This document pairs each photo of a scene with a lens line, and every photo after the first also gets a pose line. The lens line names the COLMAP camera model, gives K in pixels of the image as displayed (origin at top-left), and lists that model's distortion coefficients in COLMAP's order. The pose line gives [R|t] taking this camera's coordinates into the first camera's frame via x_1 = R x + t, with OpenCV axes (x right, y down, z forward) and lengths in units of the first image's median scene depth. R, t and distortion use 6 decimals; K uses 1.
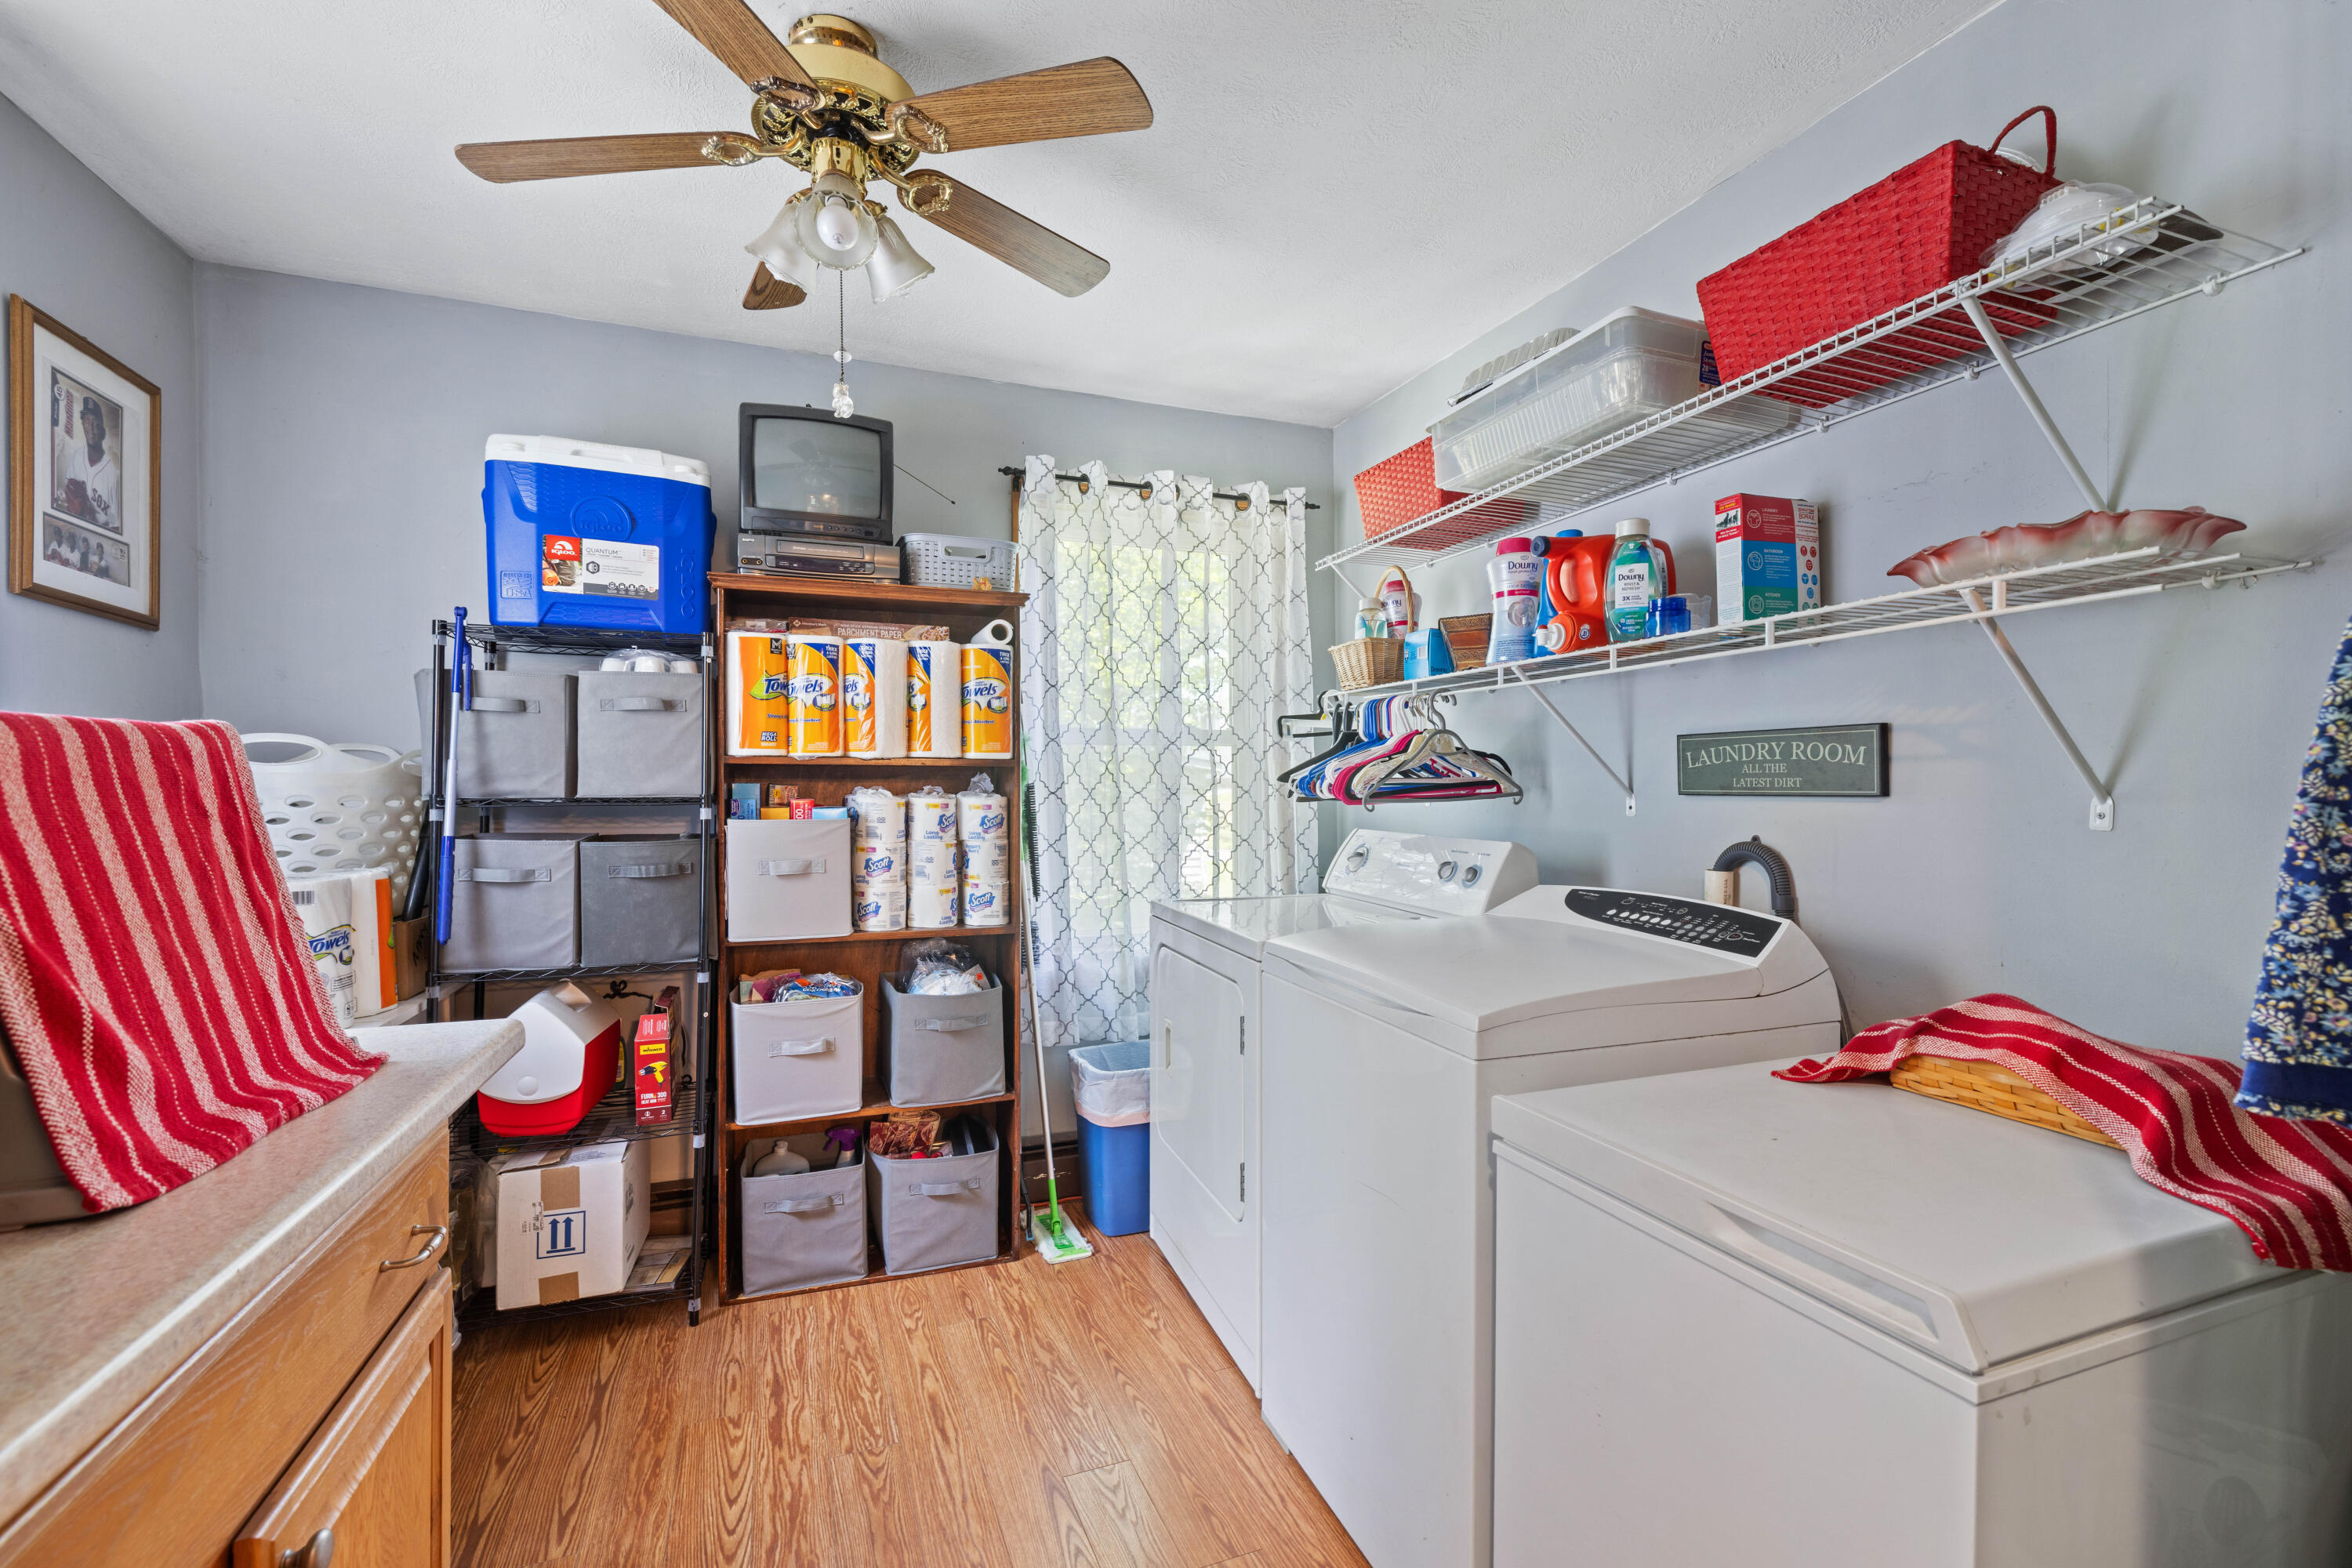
lens RADIAL K [[985.9, 0, 1142.9], [0, 985.9, 804.3], [0, 0, 1]] dist [-0.000548, 0.000470]
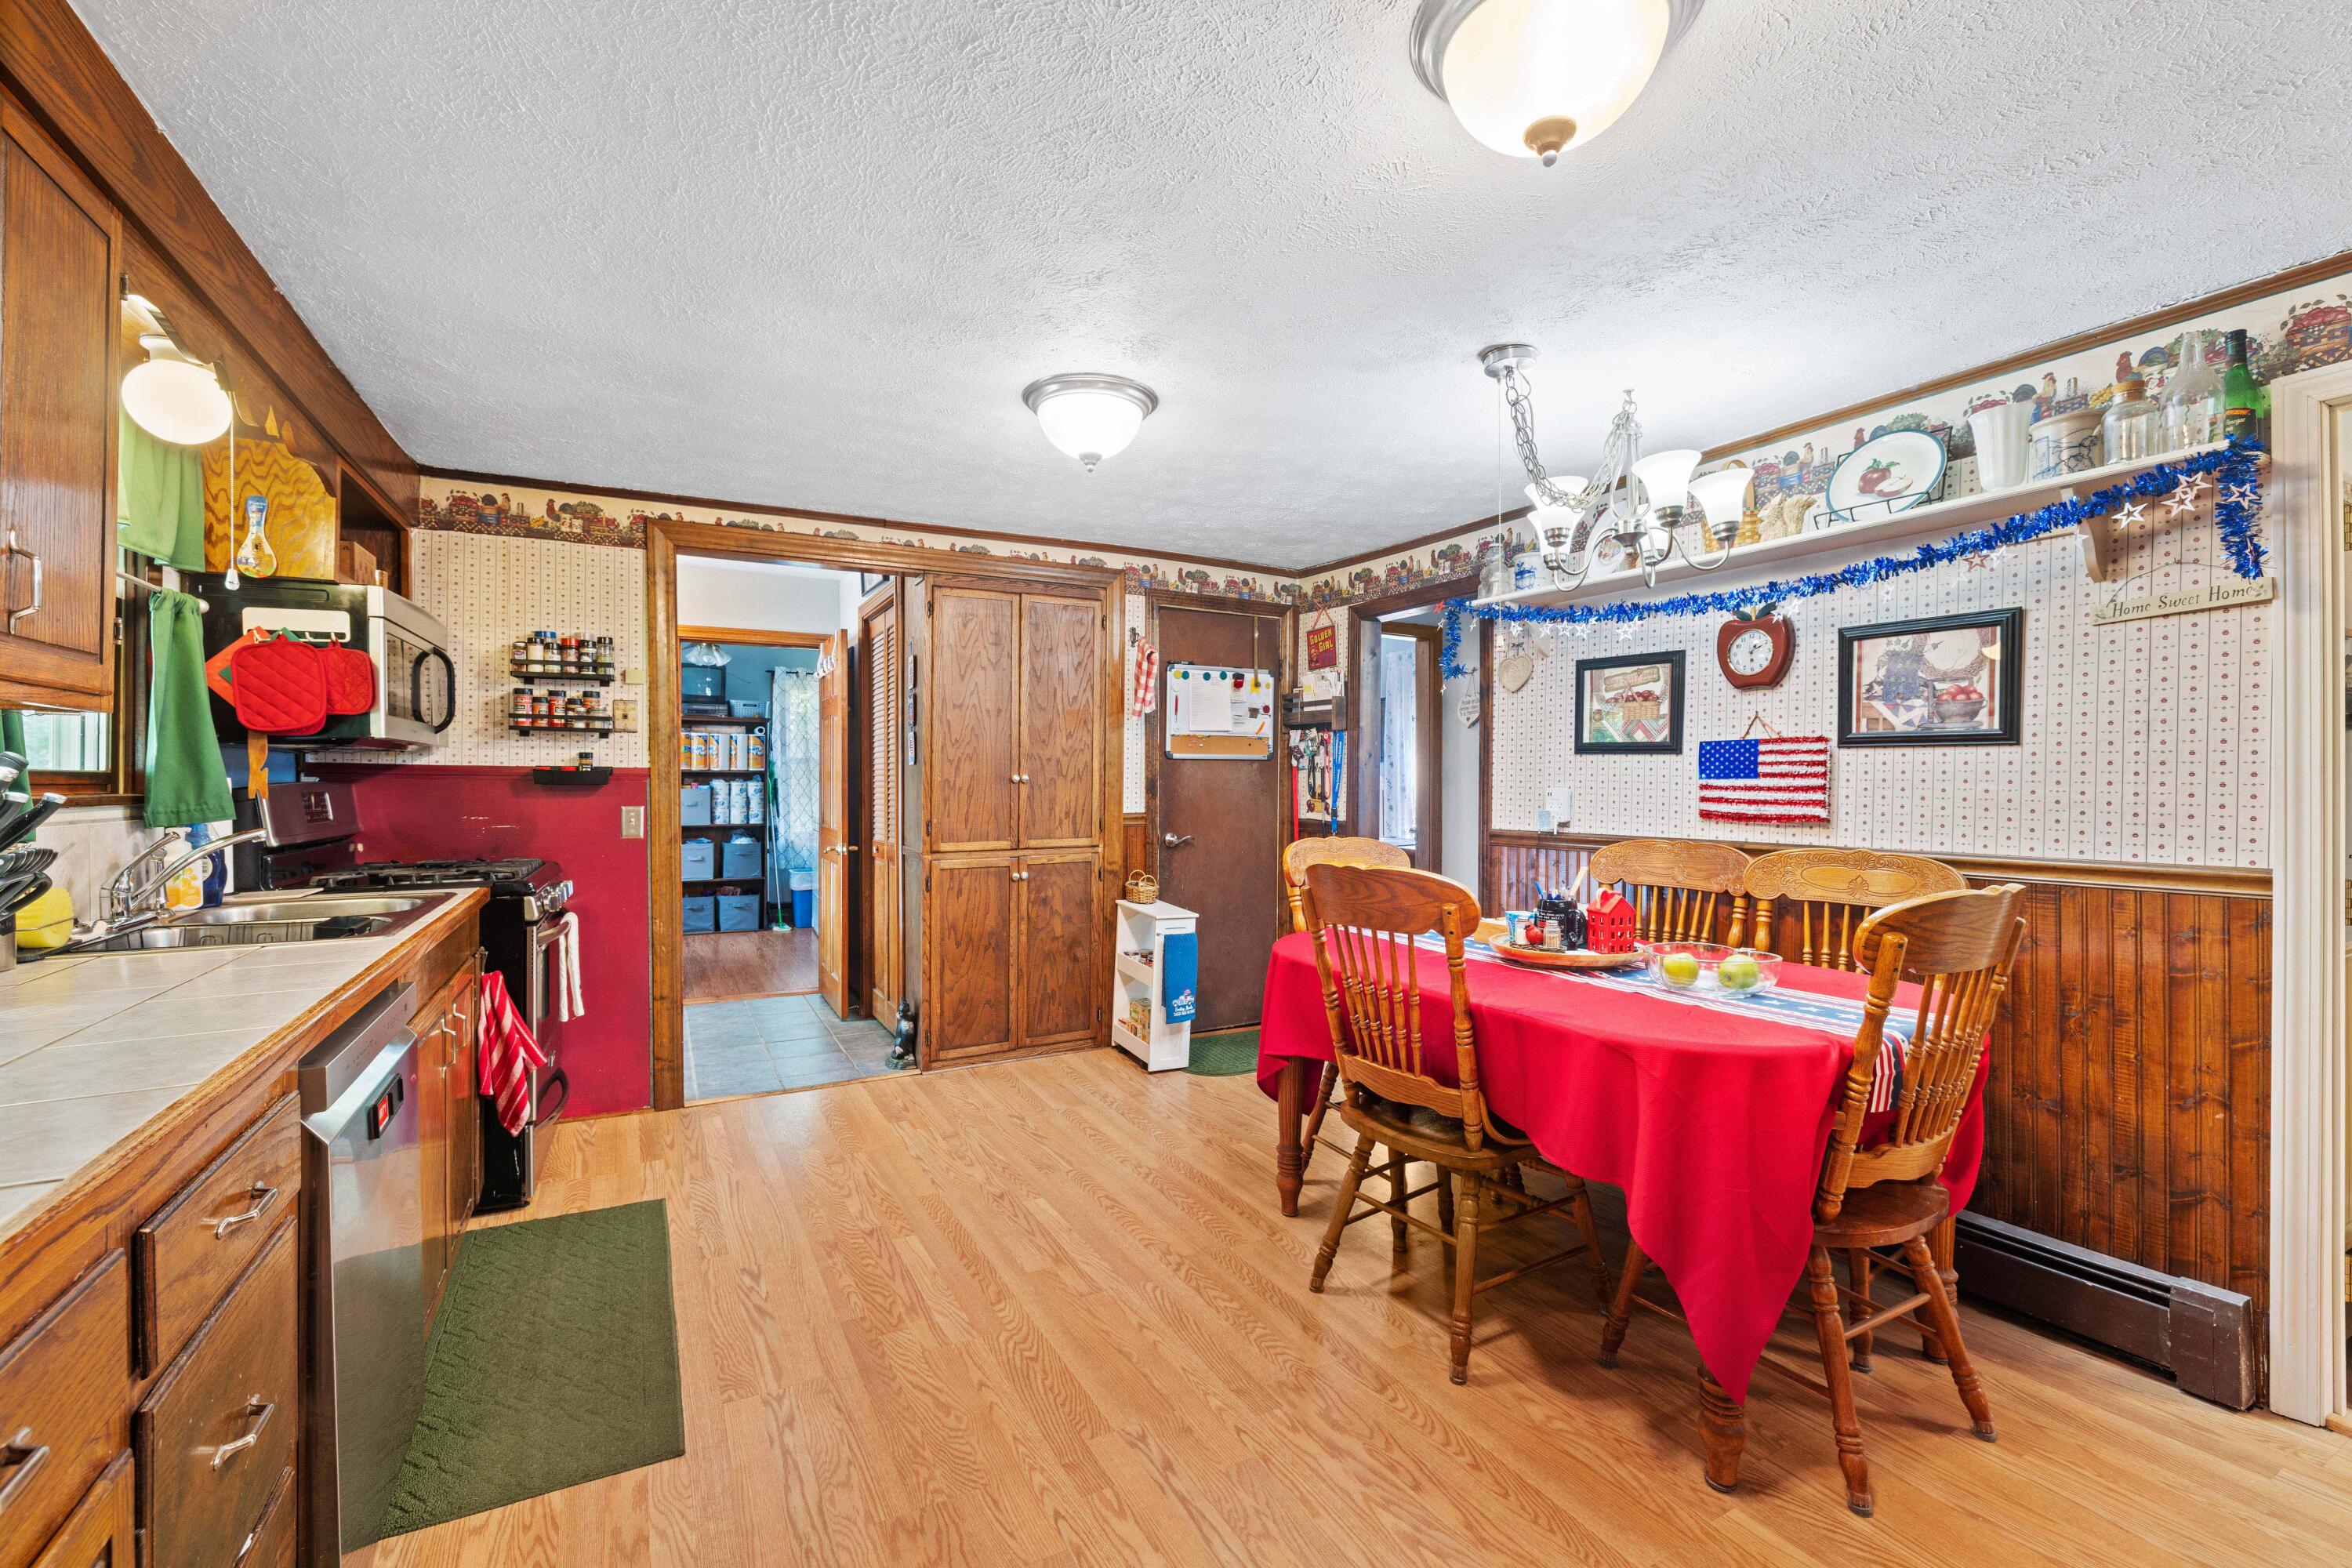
lens RADIAL K [[985.9, 0, 1166.6], [0, 985.9, 784.3], [0, 0, 1]] dist [-0.000548, 0.000470]
pose [[0.991120, 0.006294, 0.132820, 0.776059], [-0.004618, 0.999906, -0.012921, 0.035522], [-0.132889, 0.012193, 0.991056, -2.466782]]
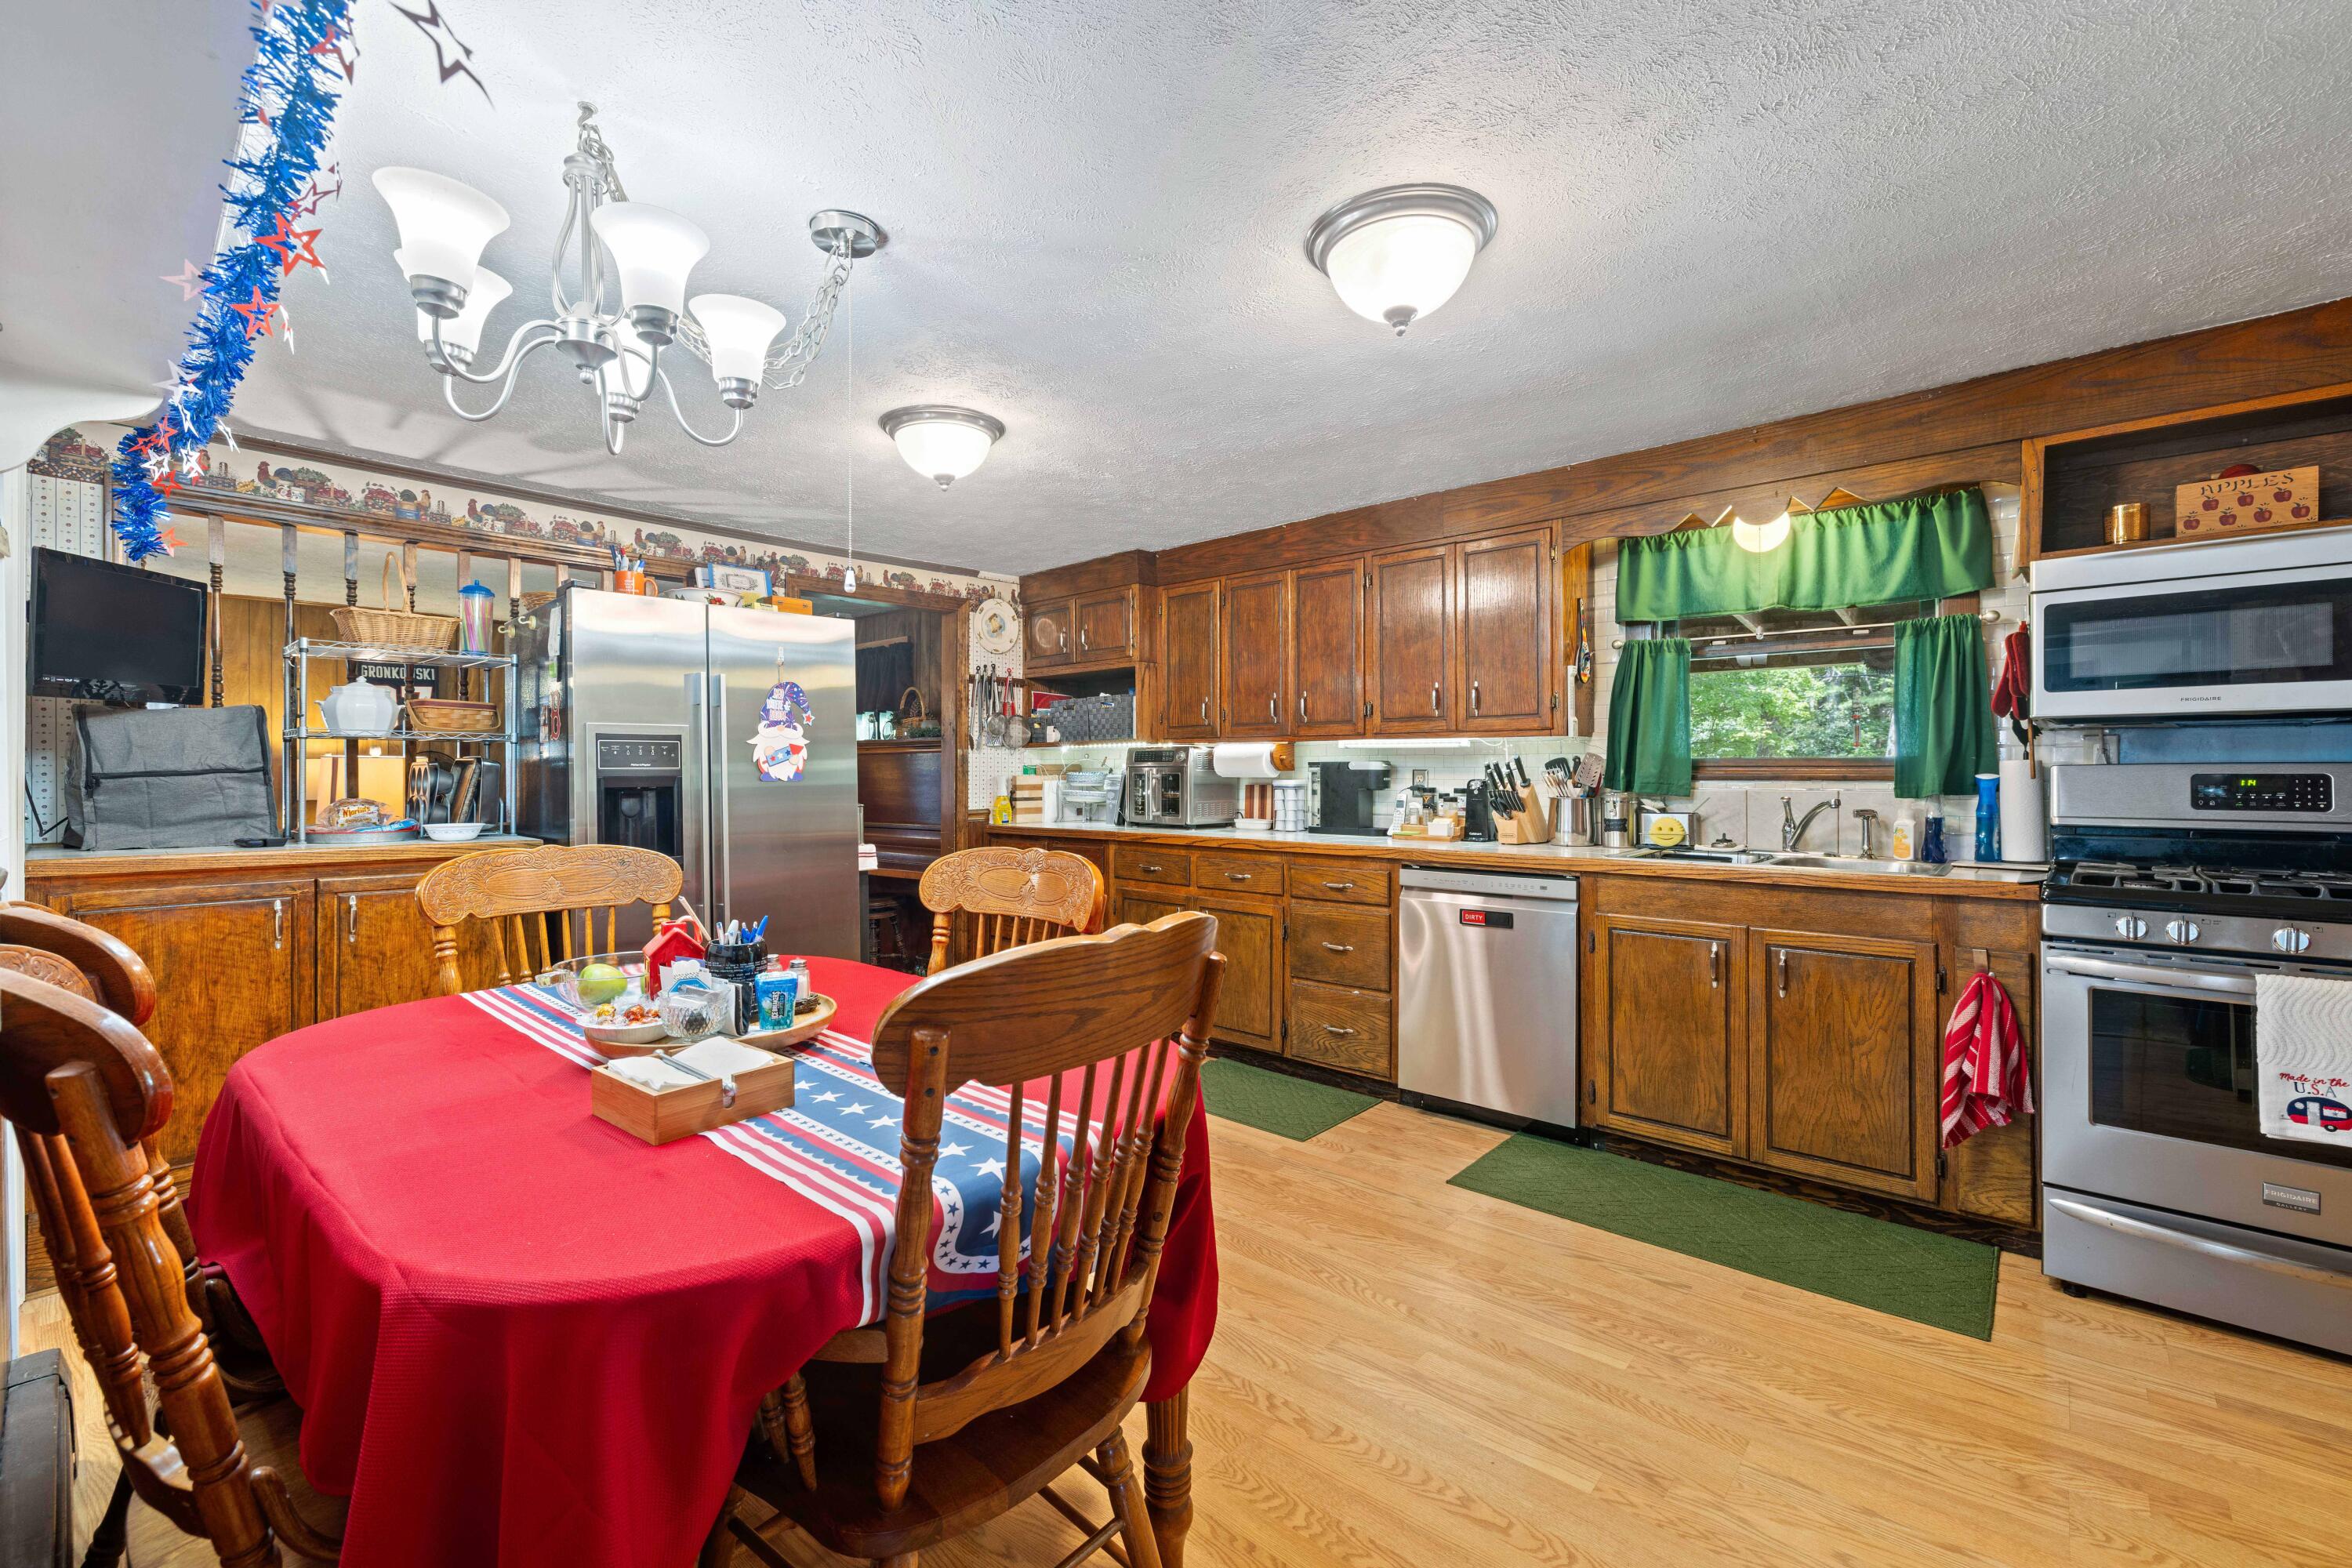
lens RADIAL K [[985.9, 0, 1167.9], [0, 985.9, 771.6], [0, 0, 1]] dist [-0.000548, 0.000470]
pose [[-0.888754, 0.008964, -0.458297, 1.384852], [0.000647, 0.999832, 0.018302, 0.011138], [0.458384, 0.015970, -0.888611, -0.704802]]
